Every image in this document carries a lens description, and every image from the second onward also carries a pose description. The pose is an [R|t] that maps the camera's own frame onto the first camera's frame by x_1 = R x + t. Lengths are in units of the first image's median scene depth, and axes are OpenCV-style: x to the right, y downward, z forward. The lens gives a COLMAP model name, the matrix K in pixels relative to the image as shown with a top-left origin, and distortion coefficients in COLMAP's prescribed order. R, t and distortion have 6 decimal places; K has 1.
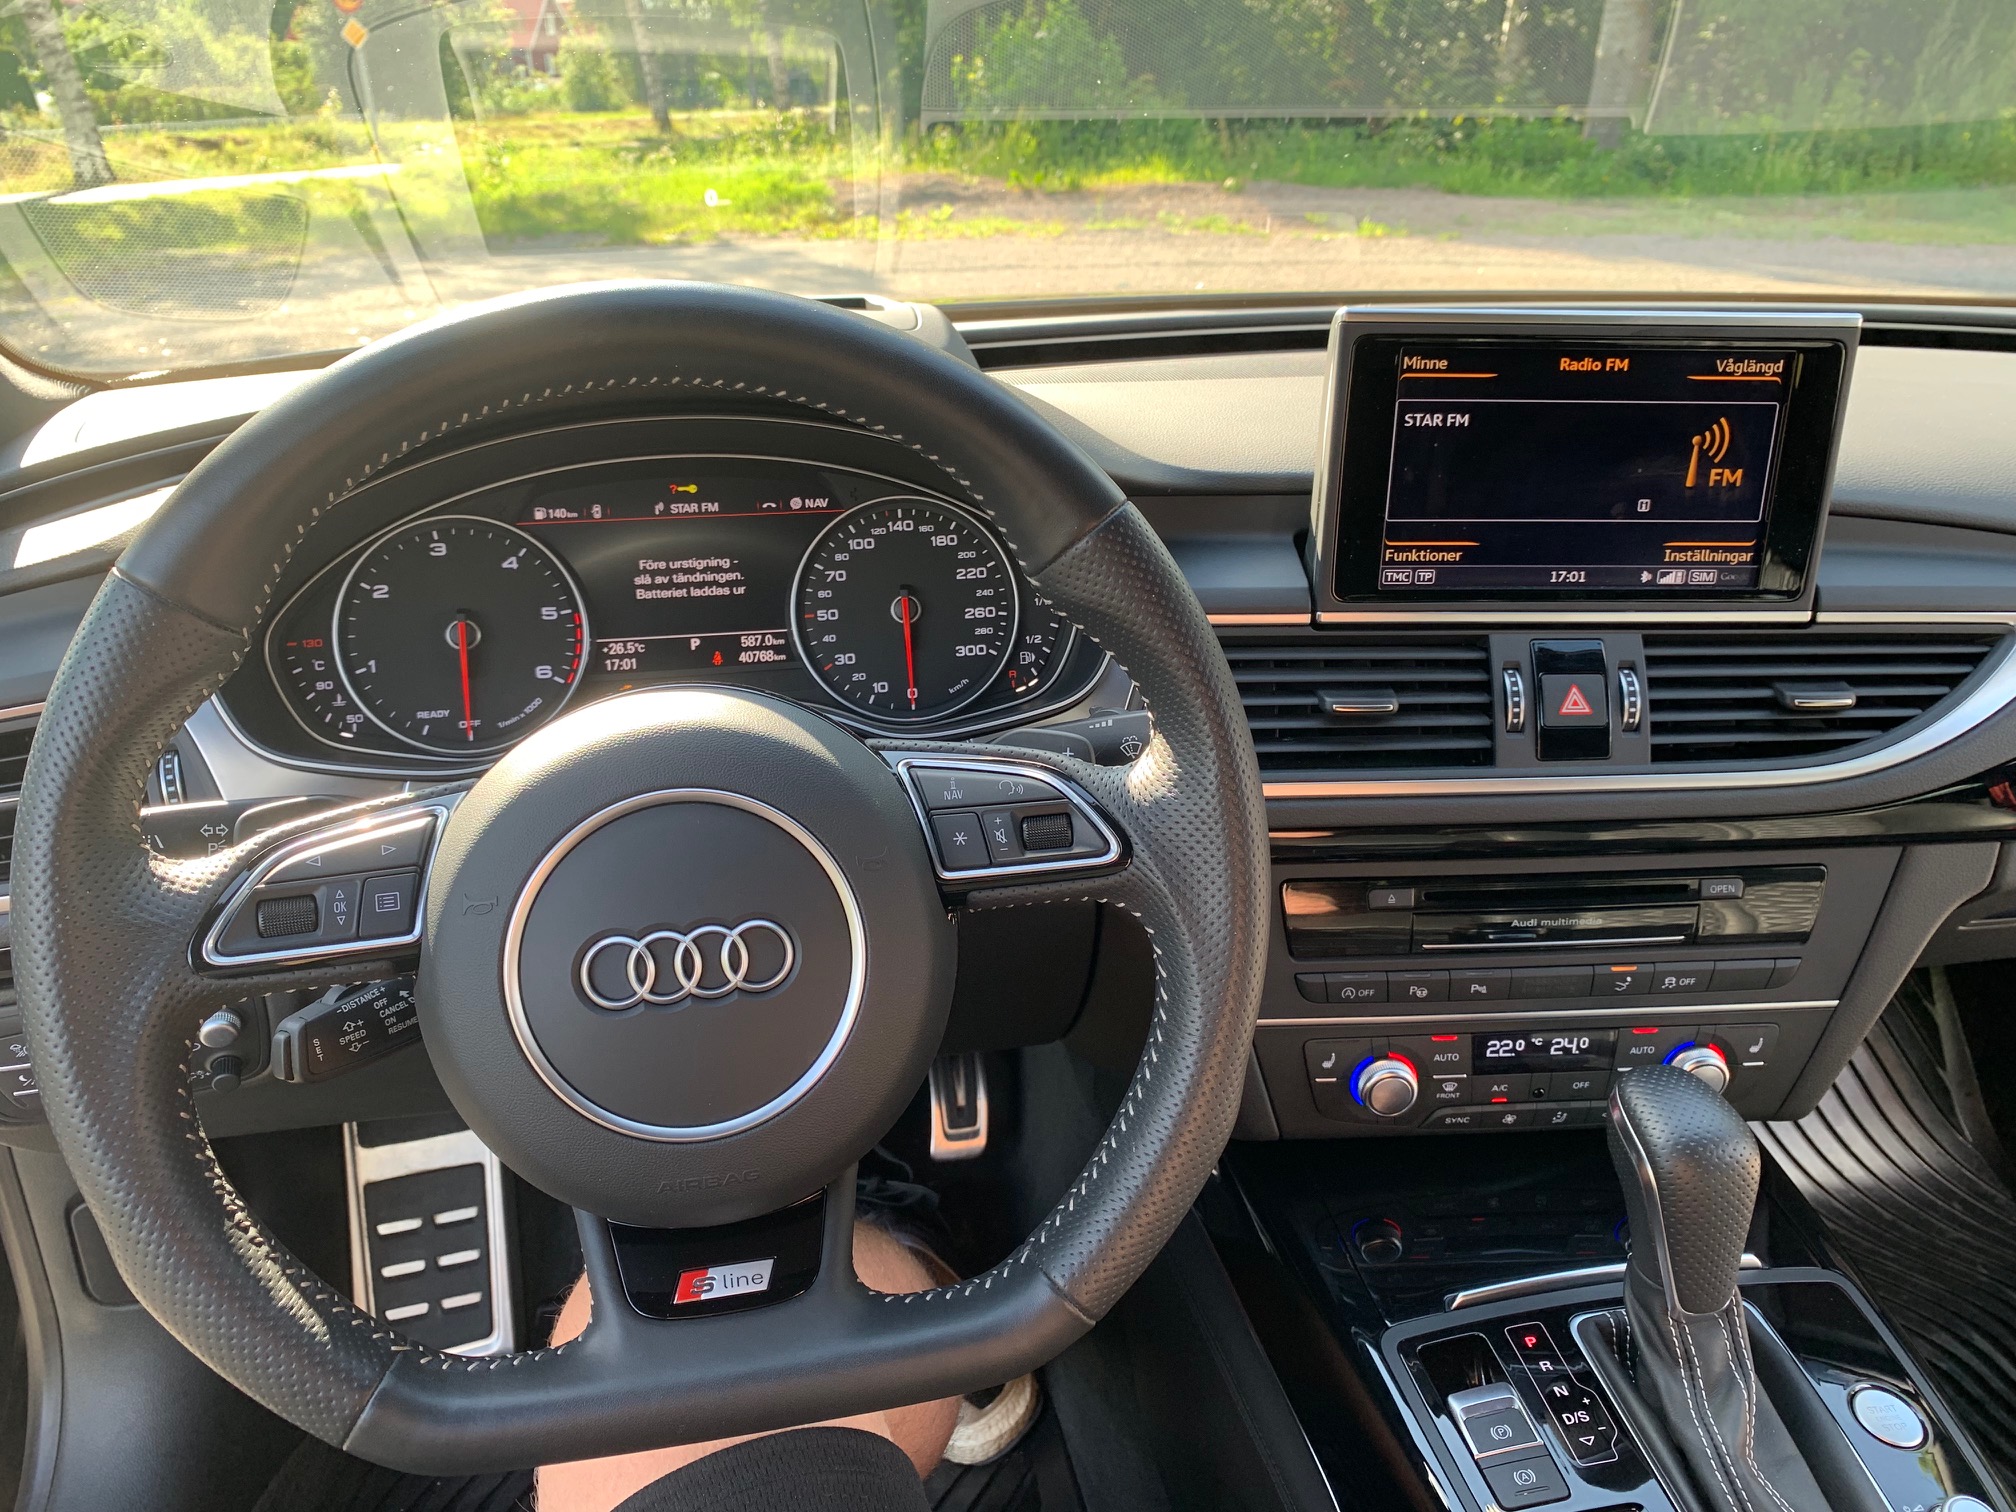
lens RADIAL K [[1582.6, 0, 1014.9], [0, 1582.6, 752.6], [0, 0, 1]] dist [0.003455, 0.000687]
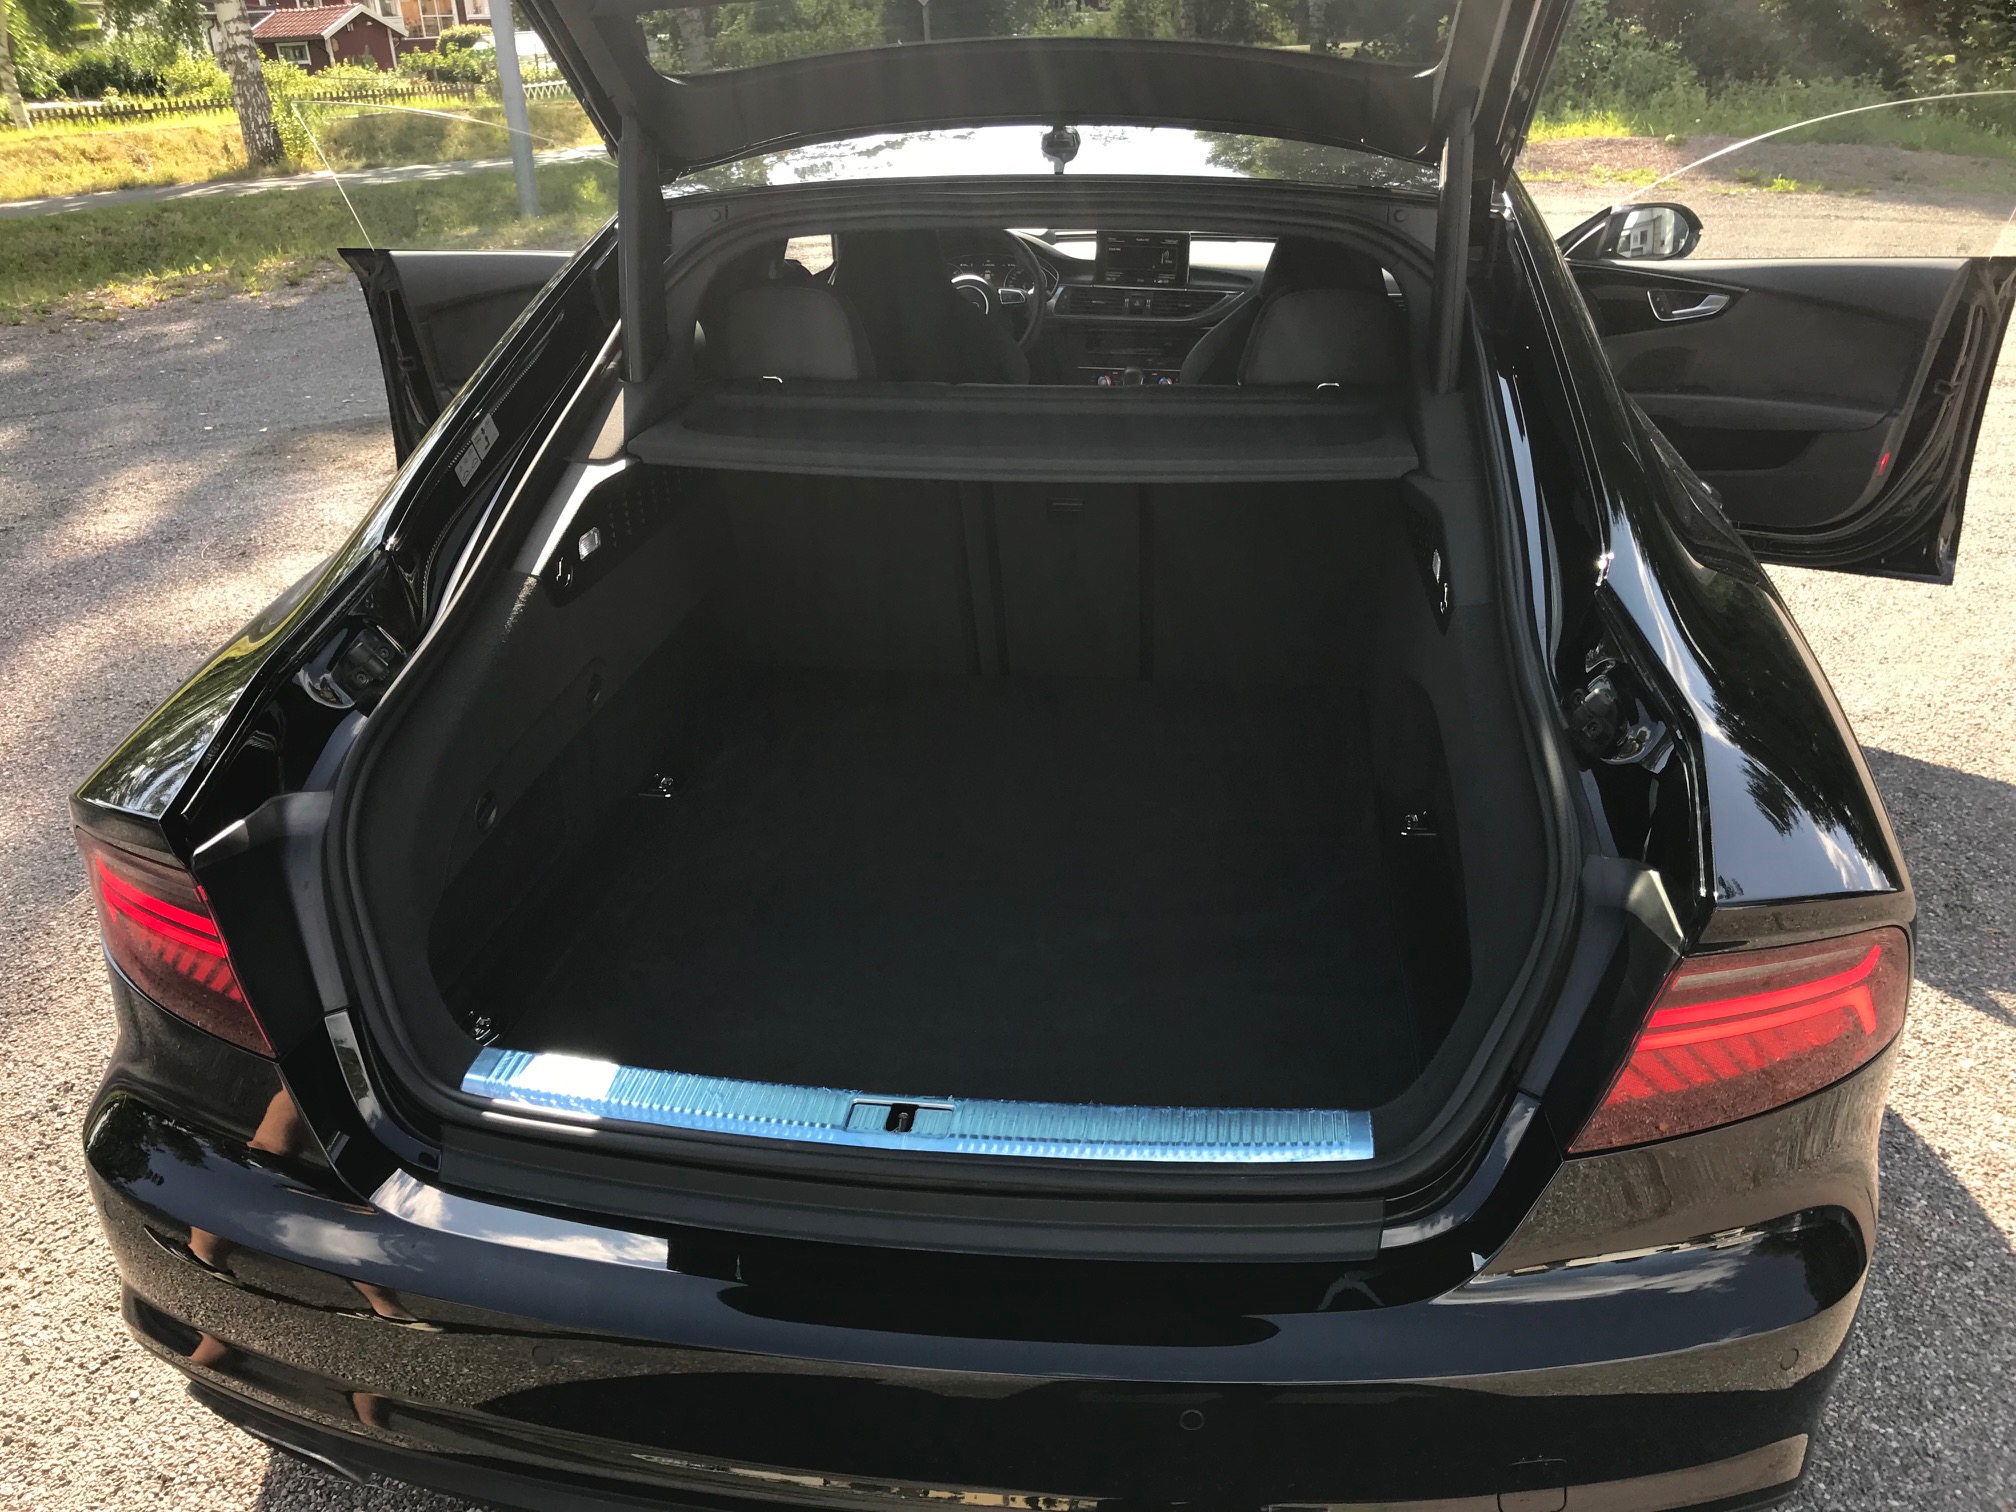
lens RADIAL K [[1667.2, 0, 1008.0], [0, 1667.2, 756.0], [0, 0, 1]] dist [0.014264, 0.009645]
pose [[0.950404, 0.113076, -0.289733, 1.630225], [-0.107370, 0.993583, 0.035569, 1.245532], [0.291896, -0.002696, 0.956446, -4.227775]]
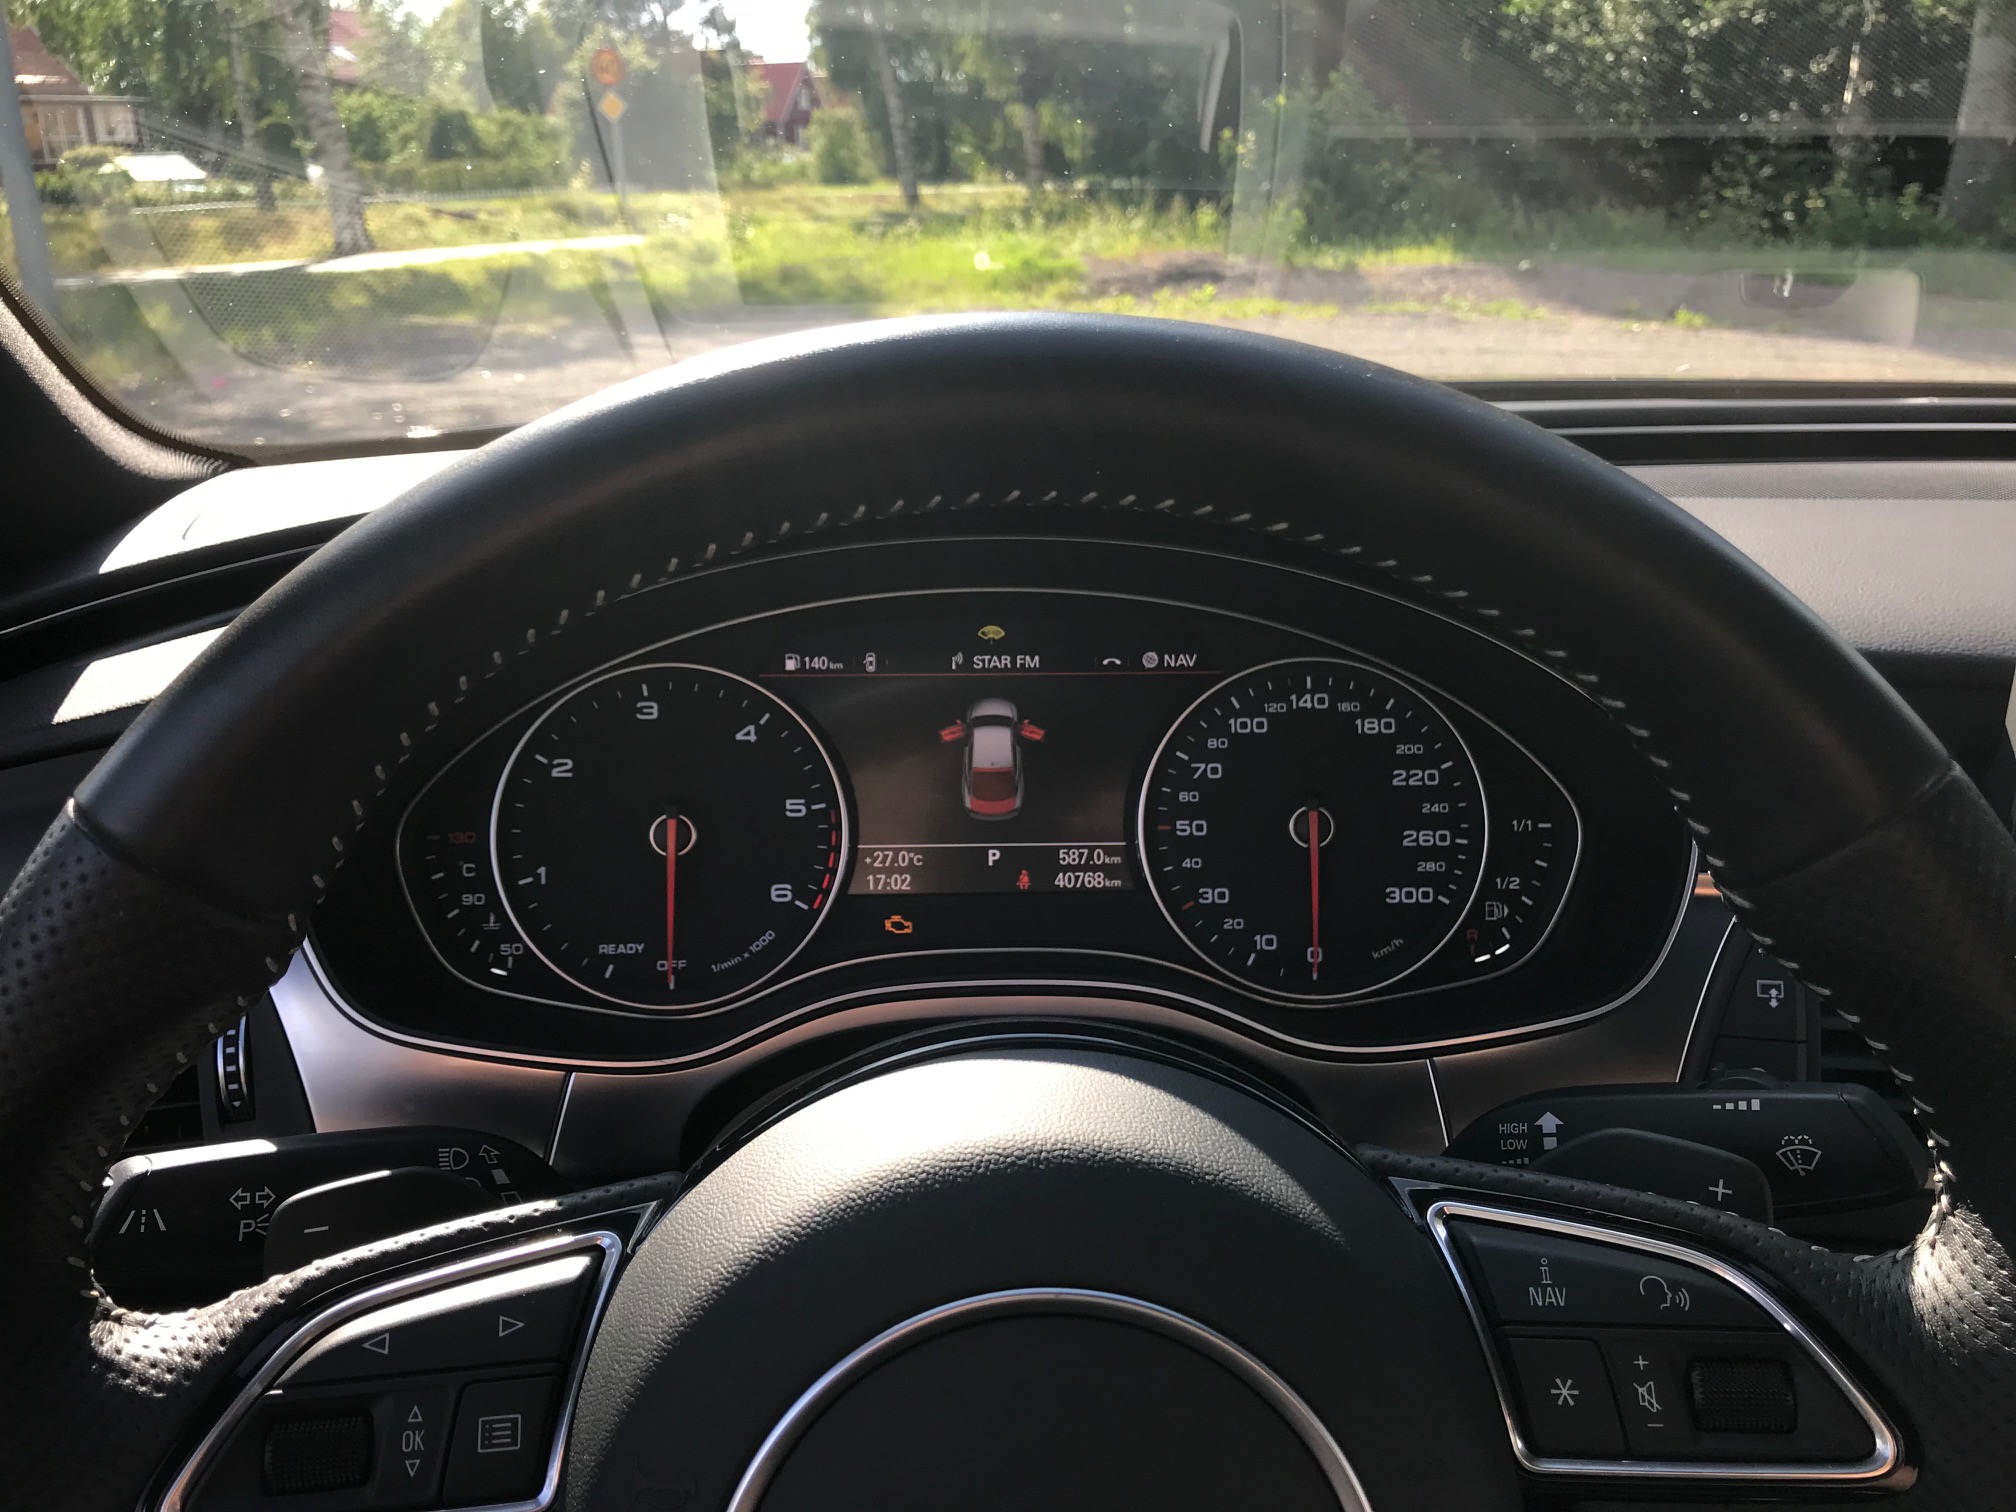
lens RADIAL K [[1693.0, 0, 1008.0], [0, 1693.0, 756.0], [0, 0, 1]] dist [0.036423, -0.047336]
pose [[0.989055, 0.053860, -0.137363, -0.097311], [-0.062440, 0.996307, -0.058934, -0.069315], [0.133682, 0.066866, 0.988766, 0.268213]]
